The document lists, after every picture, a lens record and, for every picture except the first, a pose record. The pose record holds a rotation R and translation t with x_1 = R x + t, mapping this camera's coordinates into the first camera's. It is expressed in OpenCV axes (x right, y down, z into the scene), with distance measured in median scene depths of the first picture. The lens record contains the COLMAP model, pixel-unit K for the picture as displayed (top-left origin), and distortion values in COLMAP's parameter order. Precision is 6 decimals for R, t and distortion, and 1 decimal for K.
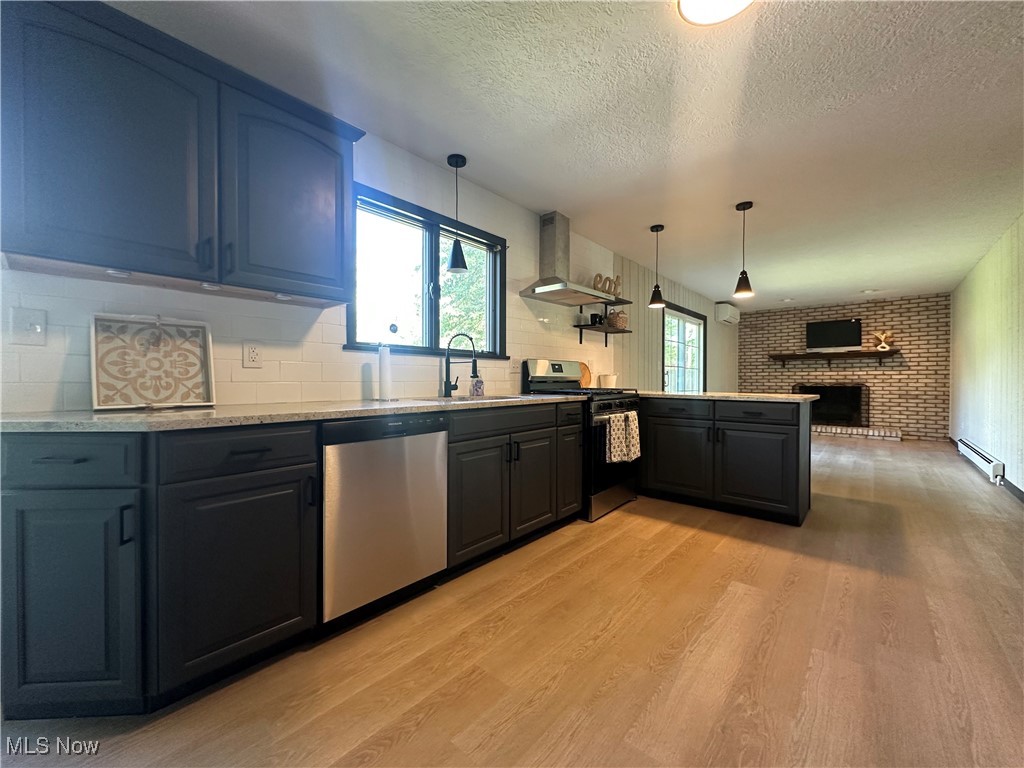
lens RADIAL K [[429.2, 0, 507.4], [0, 429.2, 386.1], [0, 0, 1]] dist [-0.002055, 0.000121]
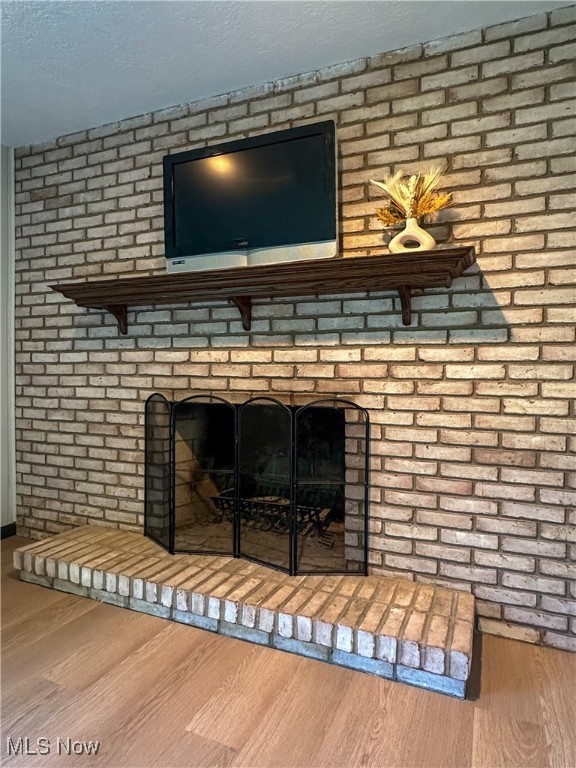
lens RADIAL K [[465.1, 0, 213.4], [0, 465.1, 380.3], [0, 0, 1]] dist [0.002179, -0.002124]
pose [[0.964085, 0.007847, 0.265476, 0.707036], [-0.008160, 0.999967, 0.000077, -0.015879], [-0.265467, -0.002241, 0.964117, 0.788464]]
